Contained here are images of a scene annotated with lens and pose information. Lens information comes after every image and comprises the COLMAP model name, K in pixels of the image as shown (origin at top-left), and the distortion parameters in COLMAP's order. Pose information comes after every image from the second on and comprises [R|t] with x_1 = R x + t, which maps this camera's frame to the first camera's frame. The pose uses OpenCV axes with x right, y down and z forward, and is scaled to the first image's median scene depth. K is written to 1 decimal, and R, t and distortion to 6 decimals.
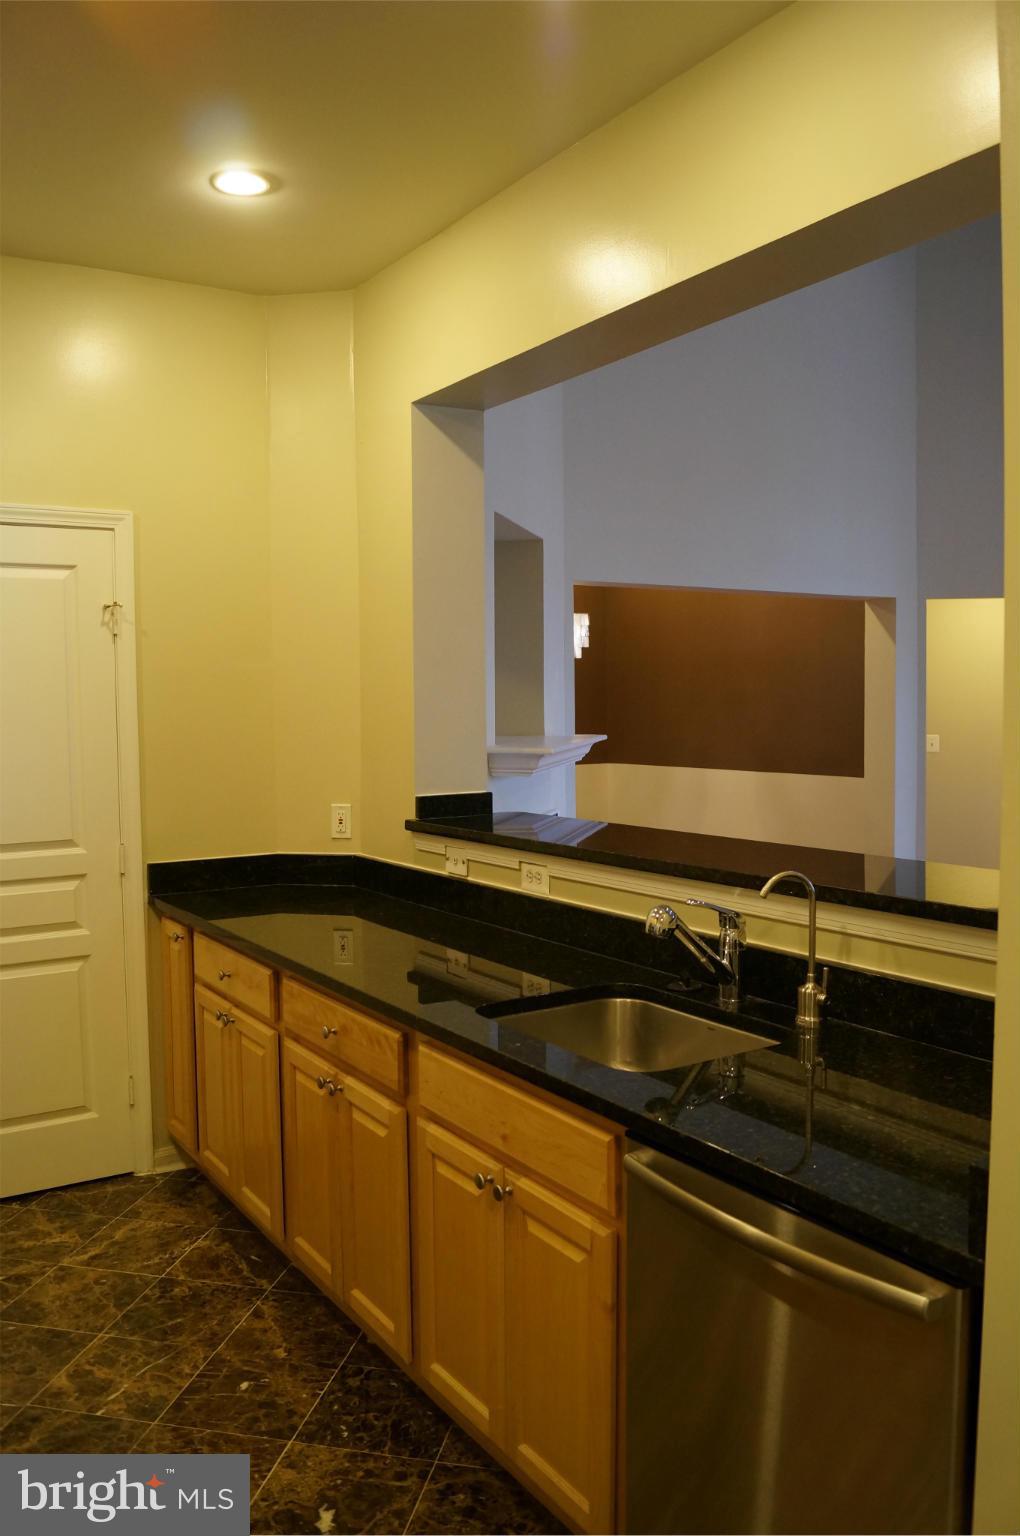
lens RADIAL K [[1190.1, 0, 511.0], [0, 1190.1, 775.8], [0, 0, 1]] dist [-0.081966, 0.010209]
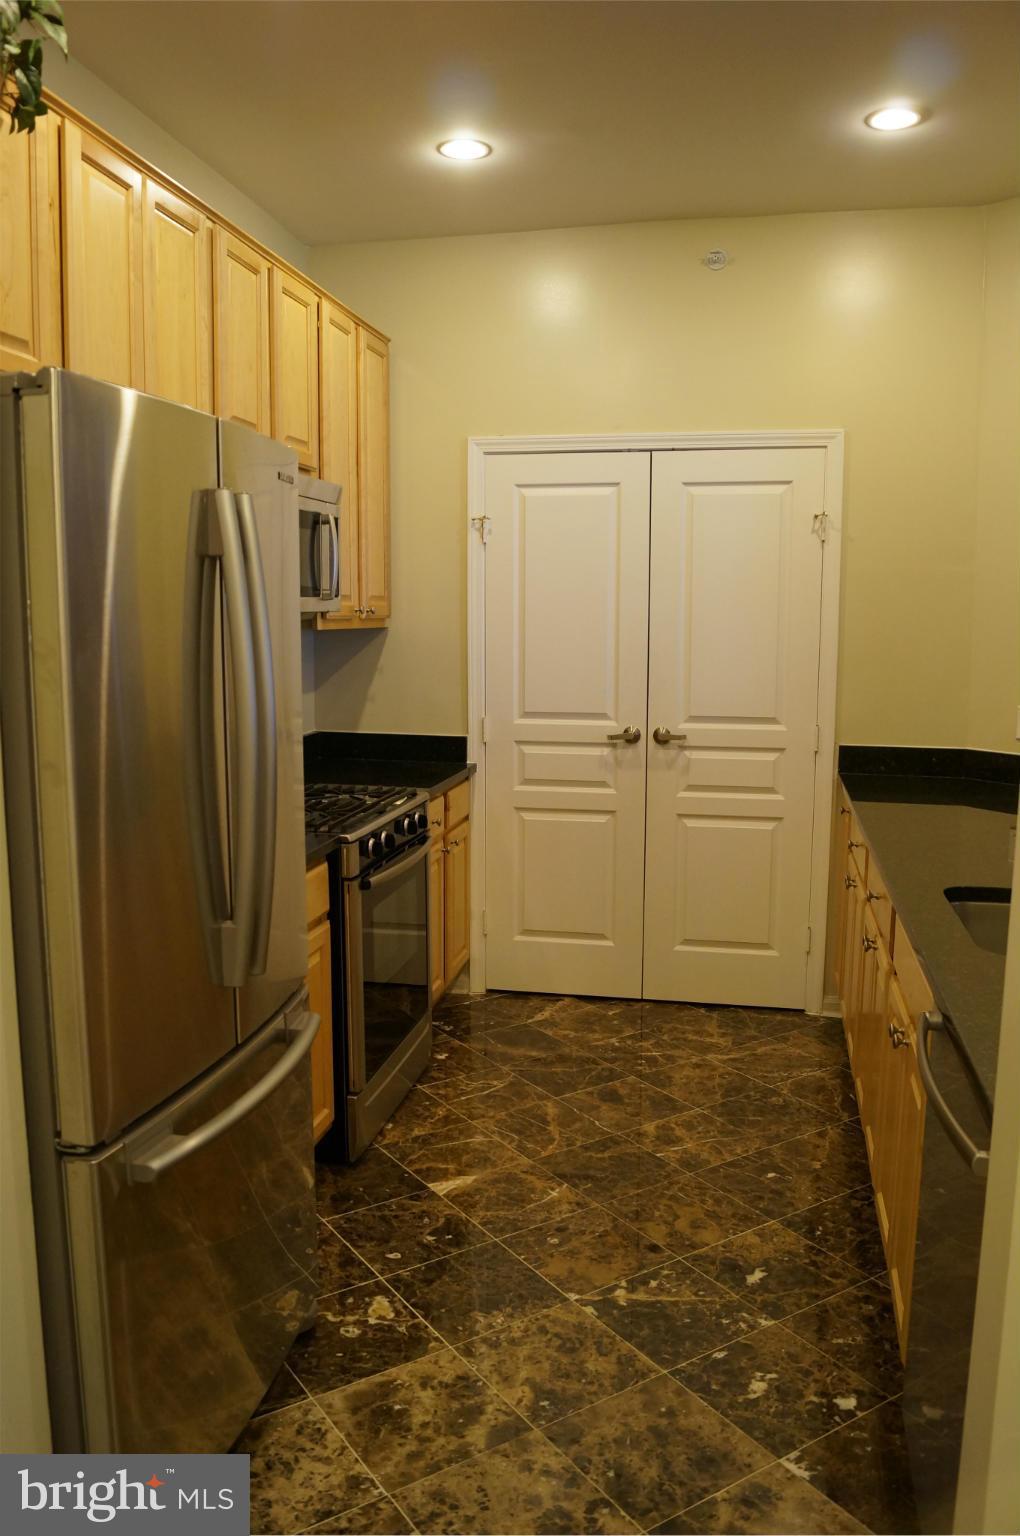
lens RADIAL K [[1190.1, 0, 511.0], [0, 1190.1, 775.8], [0, 0, 1]] dist [-0.081966, 0.010209]
pose [[0.711676, 0.114863, -0.693054, 0.289564], [-0.056036, 0.992681, 0.106980, 0.000044], [0.700269, -0.037299, 0.712904, -0.031815]]
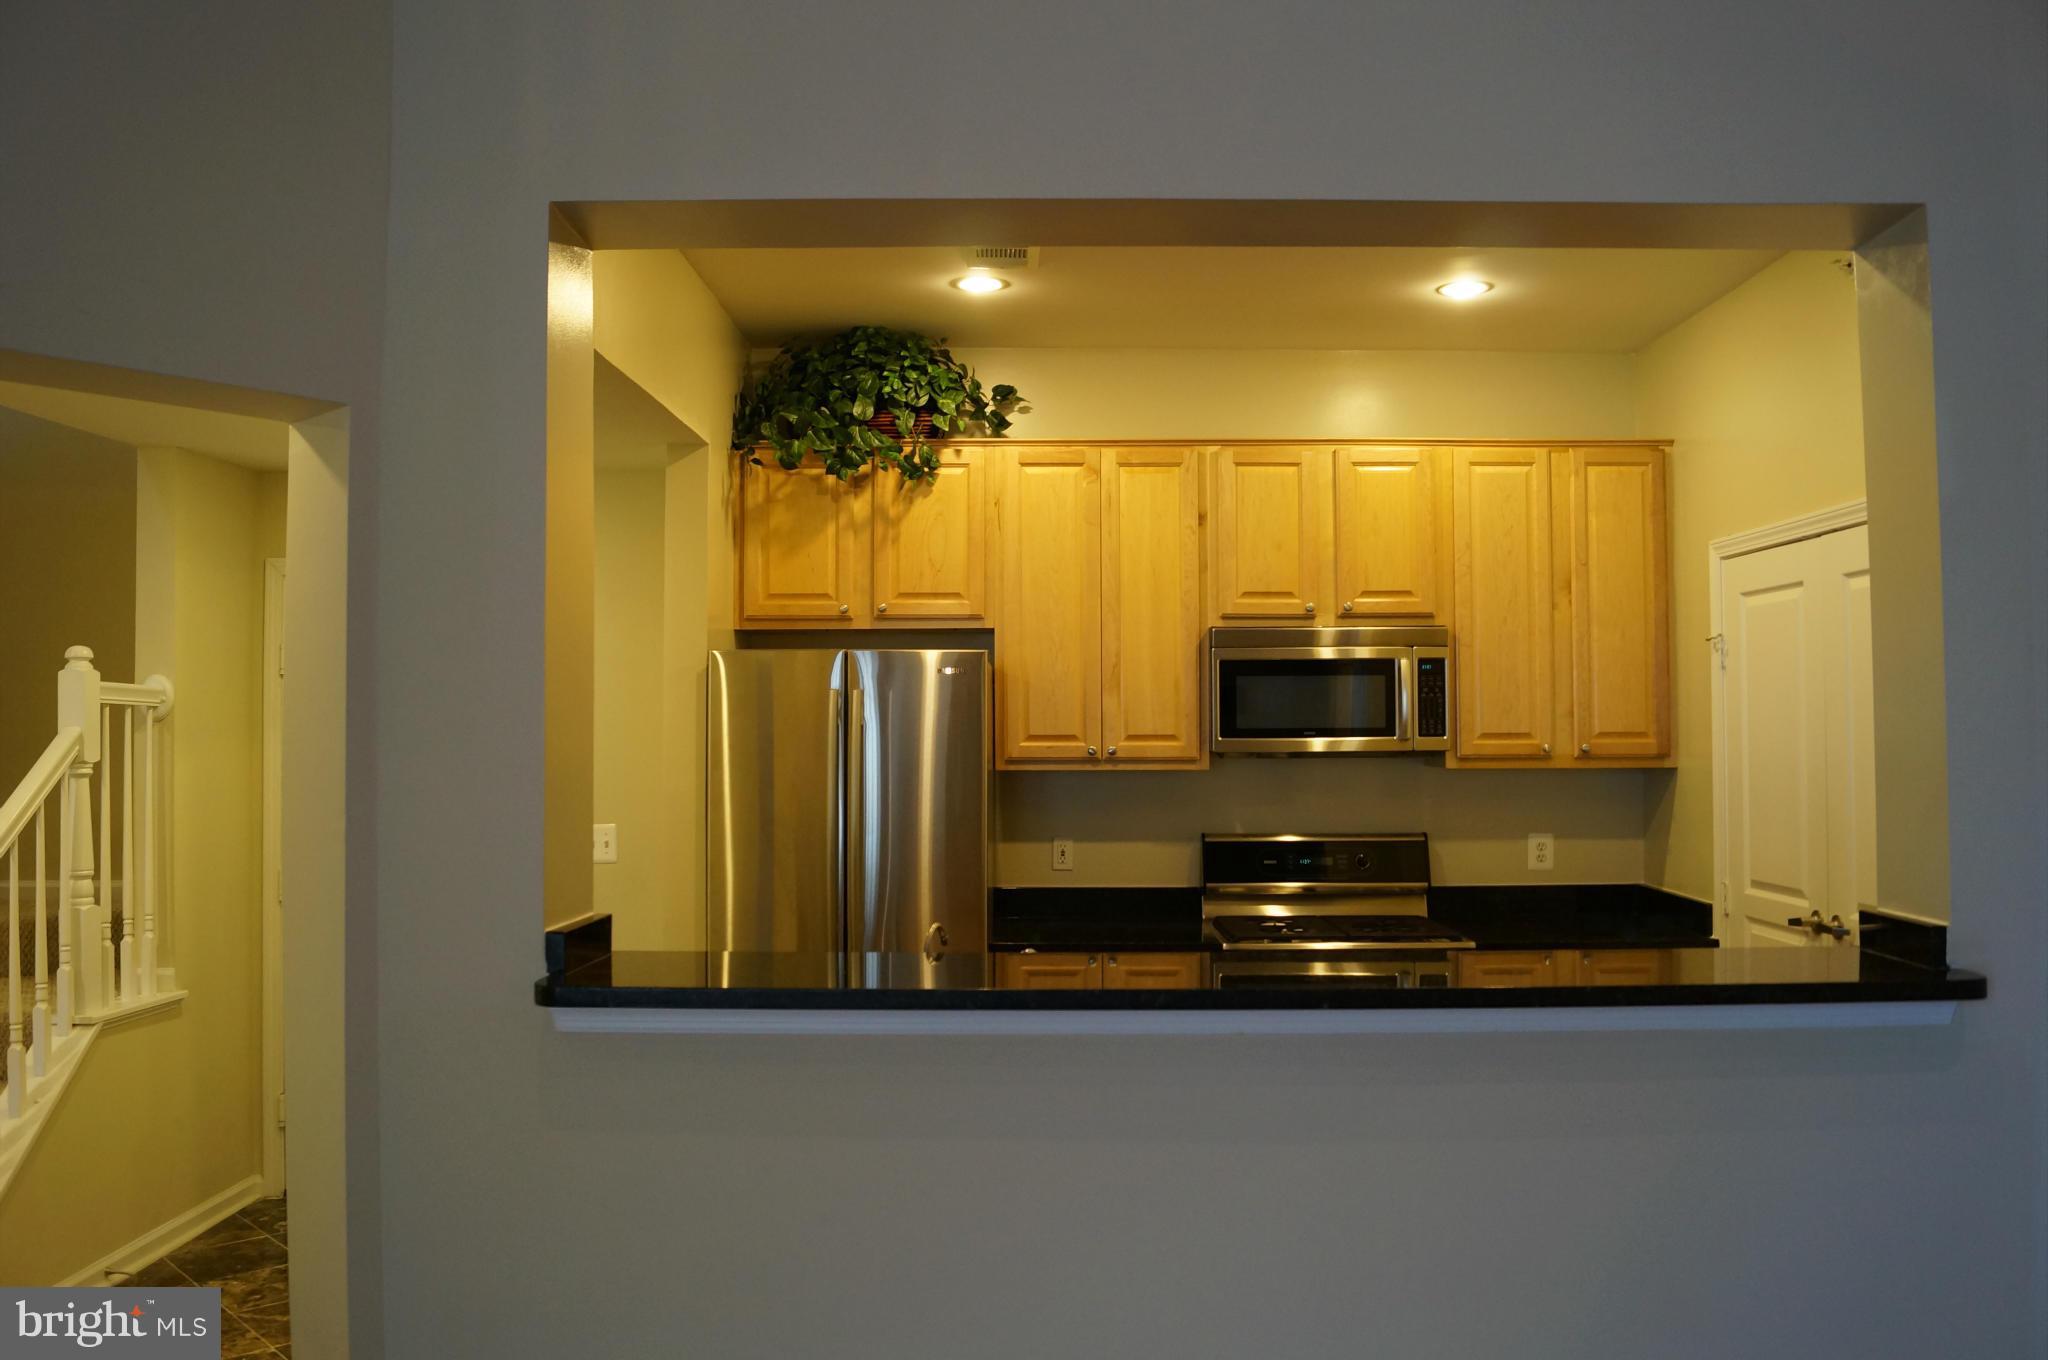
lens RADIAL K [[1586.8, 0, 1021.0], [0, 1586.8, 684.4], [0, 0, 1]] dist [-0.081966, 0.010209]
pose [[-0.549731, -0.010639, -0.835274, 0.889756], [-0.042698, 0.998970, 0.015377, -0.099091], [0.834249, 0.044118, -0.549619, 1.224176]]
